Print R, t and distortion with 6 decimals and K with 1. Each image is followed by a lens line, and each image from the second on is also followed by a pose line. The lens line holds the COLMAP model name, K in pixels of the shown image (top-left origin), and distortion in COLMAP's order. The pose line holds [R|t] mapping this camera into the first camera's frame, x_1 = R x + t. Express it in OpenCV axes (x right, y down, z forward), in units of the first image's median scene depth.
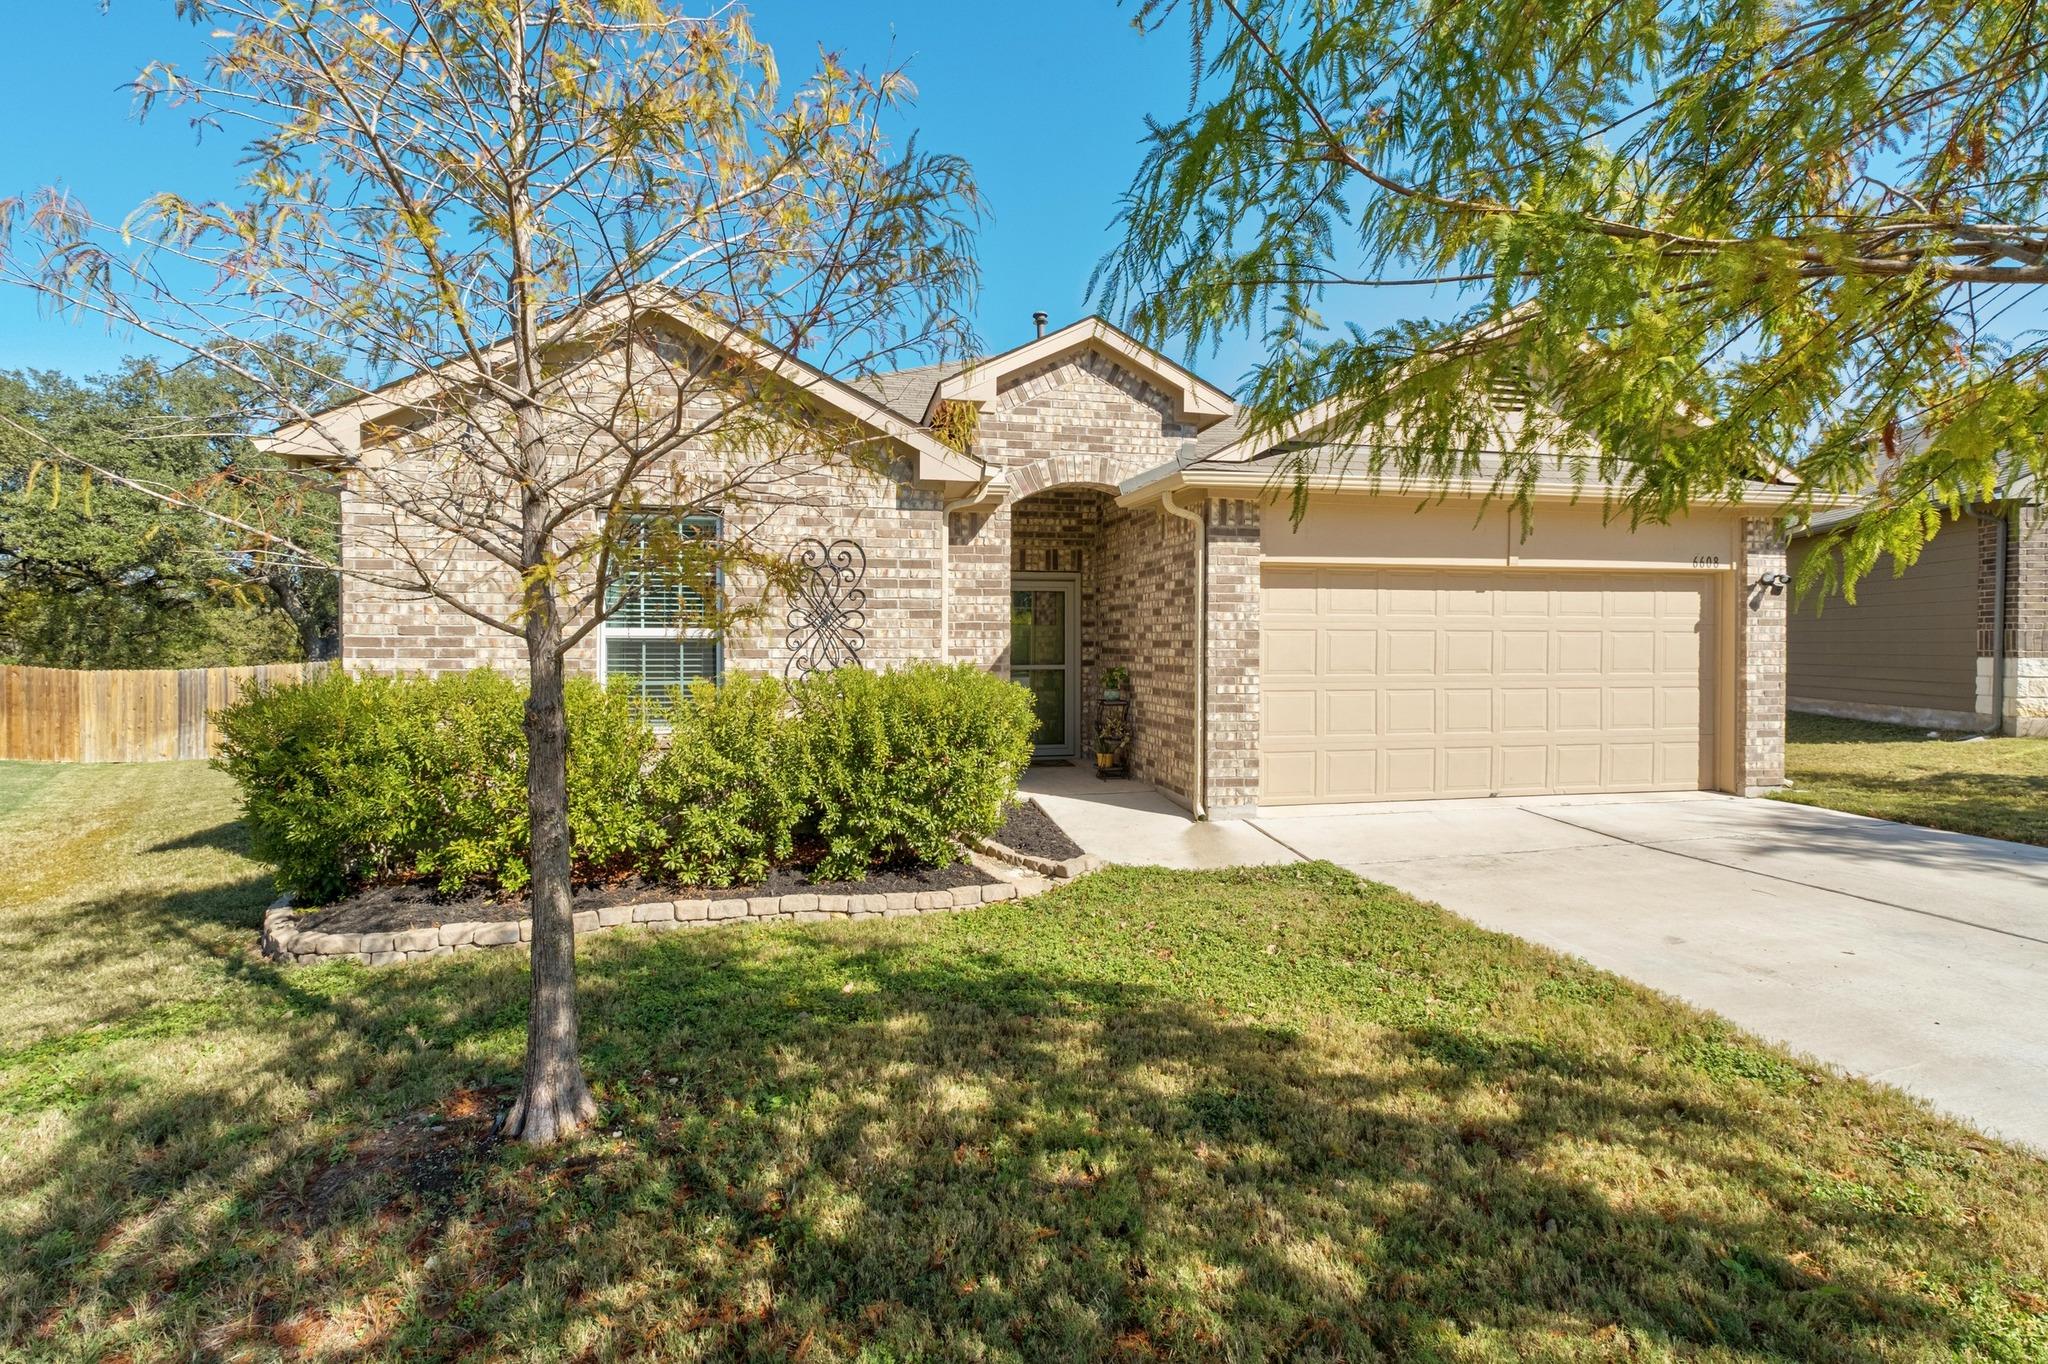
lens RADIAL K [[954.4, 0, 1024.0], [0, 954.4, 672.1], [0, 0, 1]] dist [-0.001371, 0.000015]
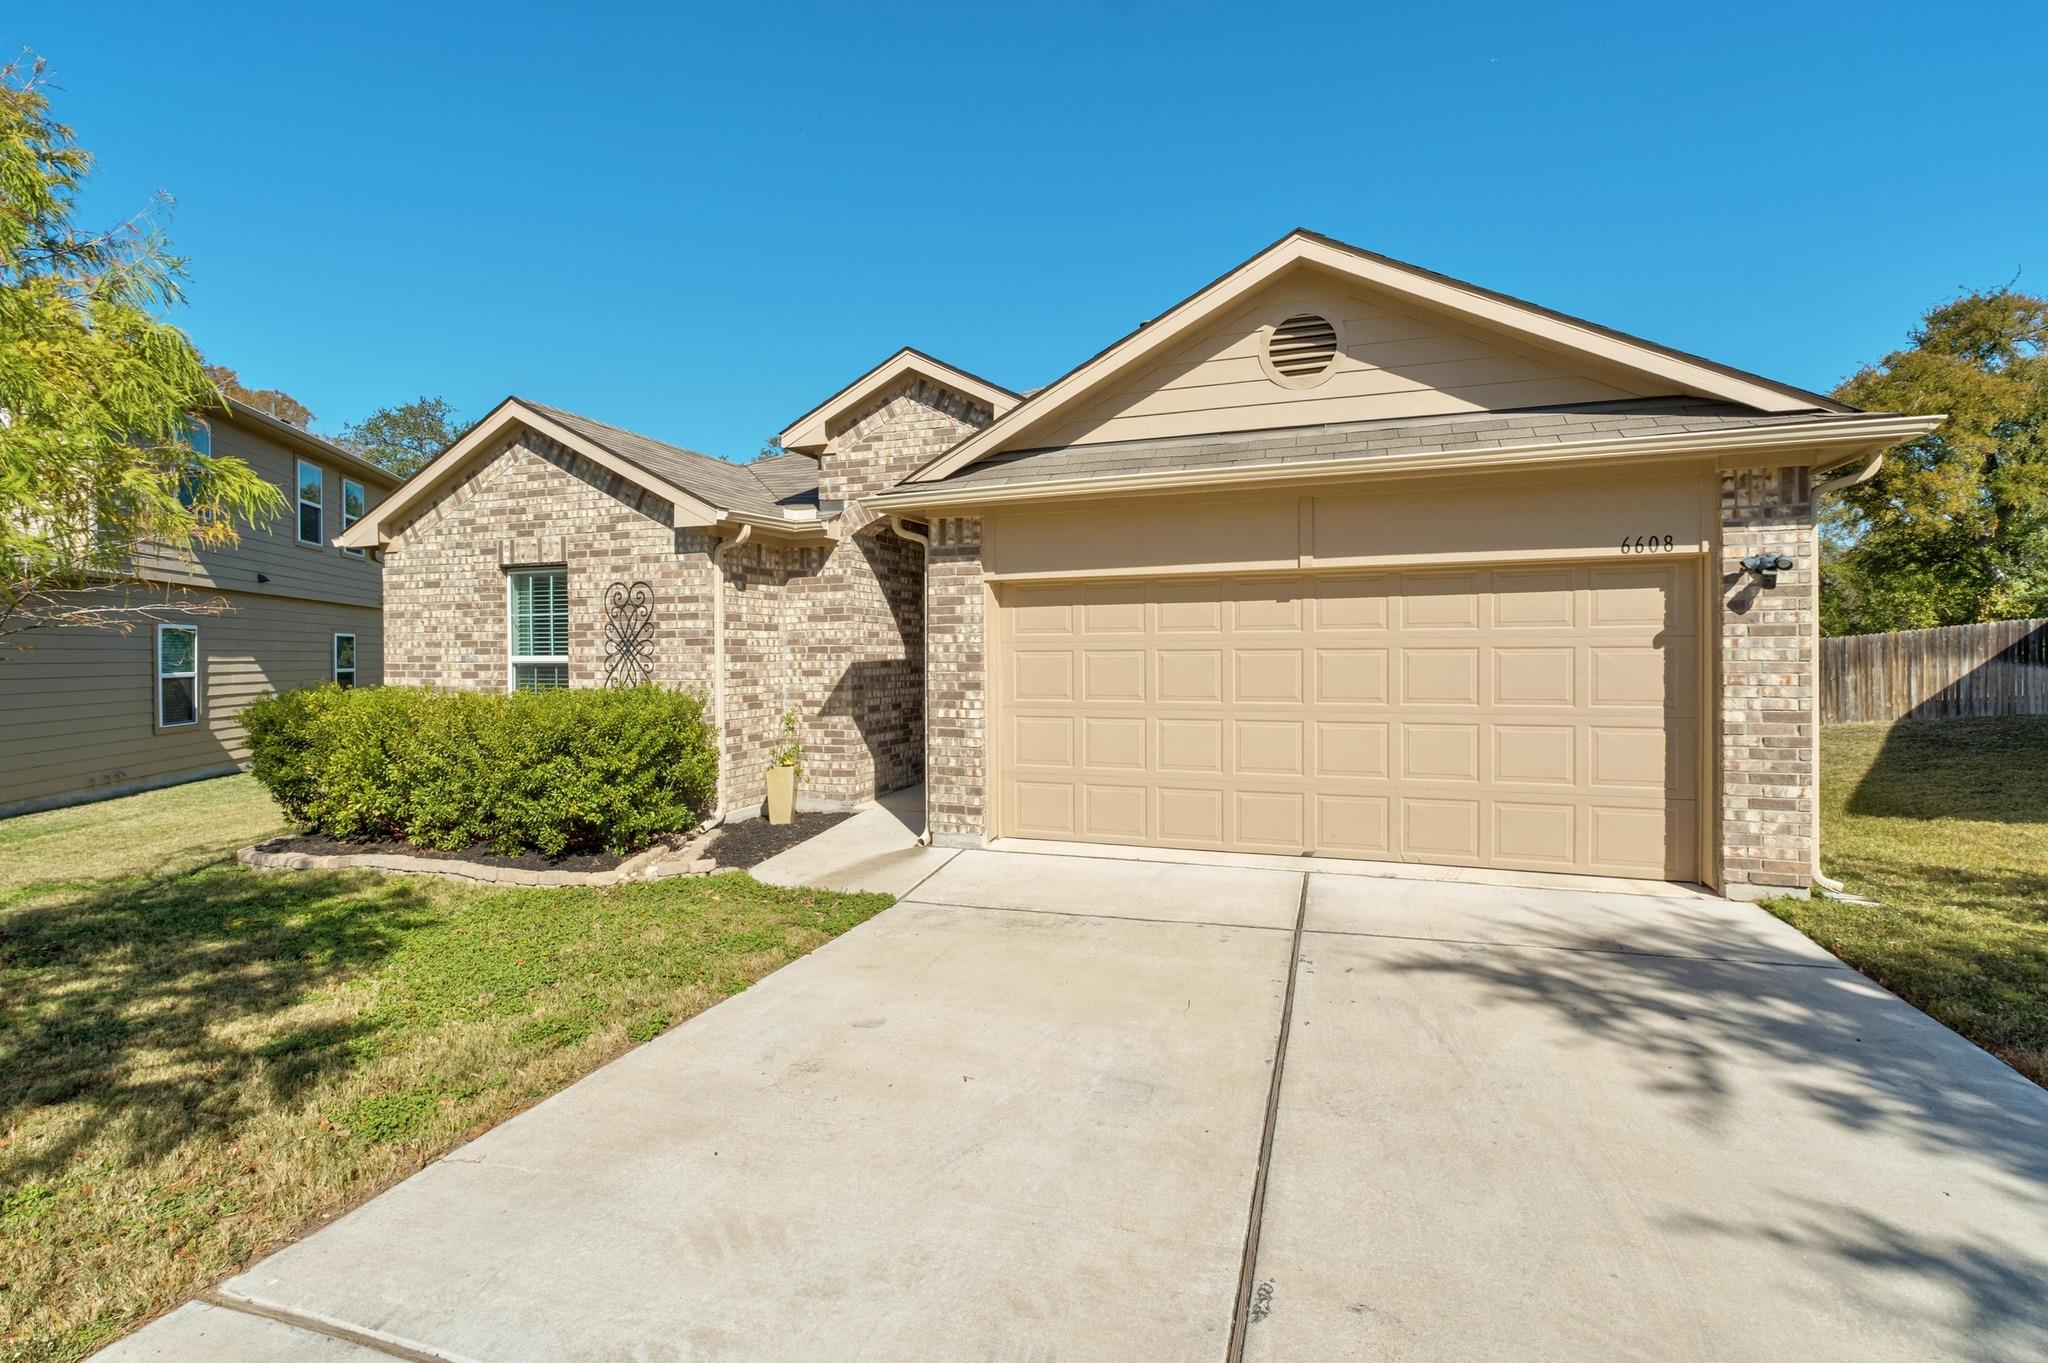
lens RADIAL K [[936.0, 0, 1024.0], [0, 936.0, 681.5], [0, 0, 1]] dist [-0.004133, -0.000027]
pose [[0.847566, 0.008700, -0.530619, 0.781825], [-0.009408, 0.999955, 0.001366, -0.016397], [0.530607, 0.003834, 0.847609, 0.229225]]
